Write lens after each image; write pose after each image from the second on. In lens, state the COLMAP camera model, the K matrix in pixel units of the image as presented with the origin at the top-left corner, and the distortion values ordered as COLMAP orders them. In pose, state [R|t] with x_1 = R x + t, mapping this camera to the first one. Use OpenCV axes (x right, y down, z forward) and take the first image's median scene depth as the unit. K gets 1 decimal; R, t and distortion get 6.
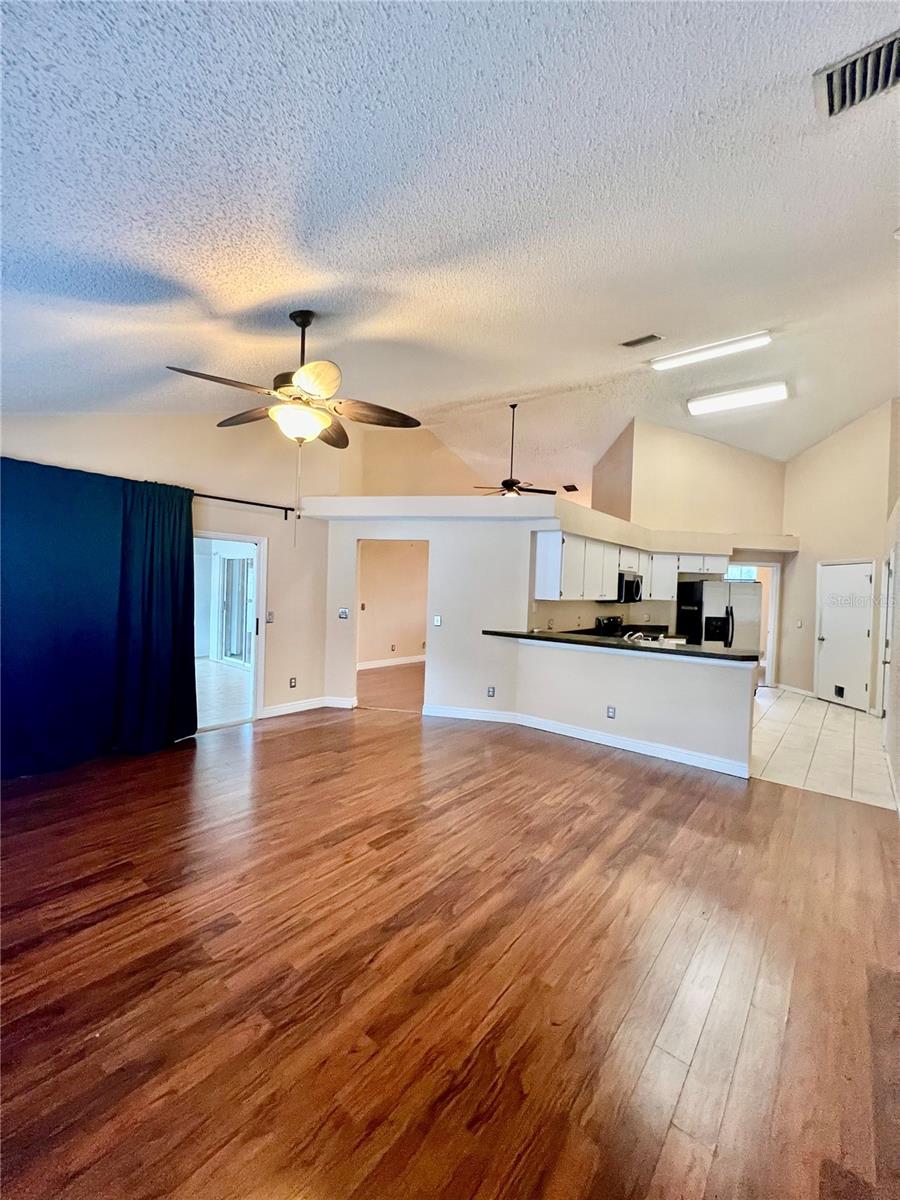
lens RADIAL K [[480.4, 0, 452.0], [0, 480.4, 601.7], [0, 0, 1]] dist [-0.001363, 0.000265]
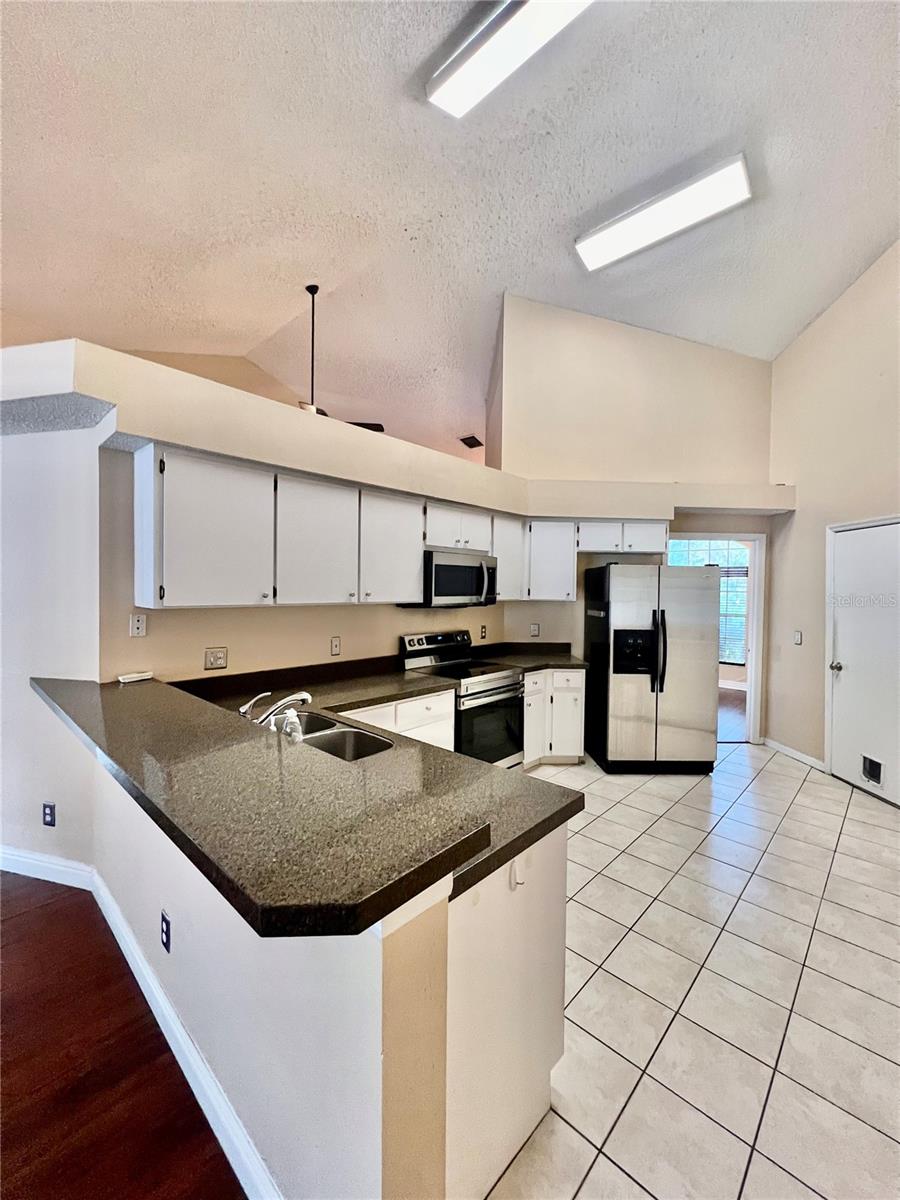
lens RADIAL K [[480.4, 0, 450.2], [0, 480.4, 601.3], [0, 0, 1]] dist [-0.001363, 0.000265]
pose [[0.998197, -0.018799, -0.056999, 0.356827], [0.018690, 0.999822, -0.002454, -0.002723], [0.057035, 0.001385, 0.998371, 0.422285]]
